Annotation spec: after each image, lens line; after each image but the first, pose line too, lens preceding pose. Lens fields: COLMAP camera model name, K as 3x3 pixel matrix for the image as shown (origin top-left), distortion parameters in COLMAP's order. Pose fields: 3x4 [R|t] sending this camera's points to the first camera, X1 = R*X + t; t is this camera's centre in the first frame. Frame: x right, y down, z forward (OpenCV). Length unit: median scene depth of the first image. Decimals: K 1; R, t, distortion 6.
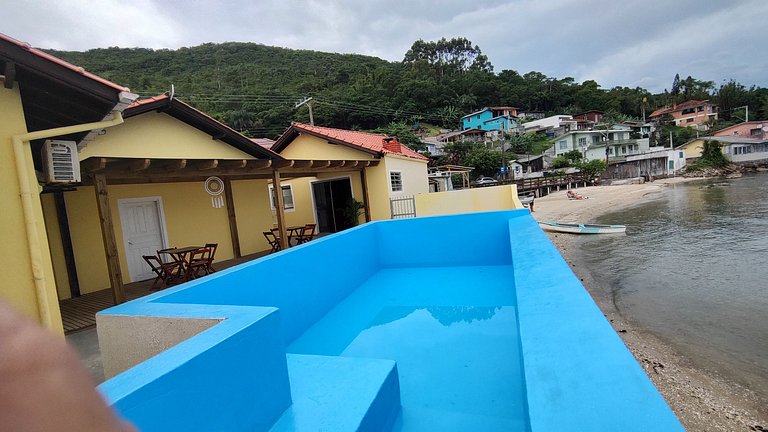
lens RADIAL K [[351.9, 0, 383.0], [0, 351.9, 218.3], [0, 0, 1]] dist [-0.001064, -0.001321]
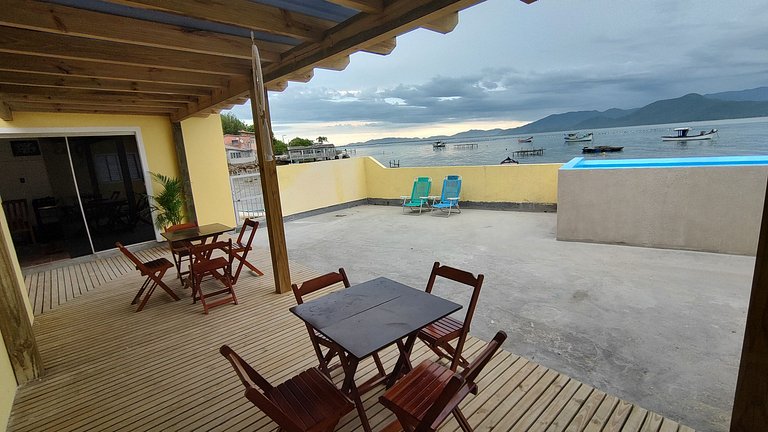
lens RADIAL K [[352.2, 0, 384.0], [0, 352.2, 216.0], [0, 0, 1]] dist [0.001143, 0.000397]
pose [[0.255168, -0.100683, 0.961640, -0.081492], [0.117396, 0.990432, 0.072547, 0.000799], [-0.959744, 0.094381, 0.264546, 0.093703]]
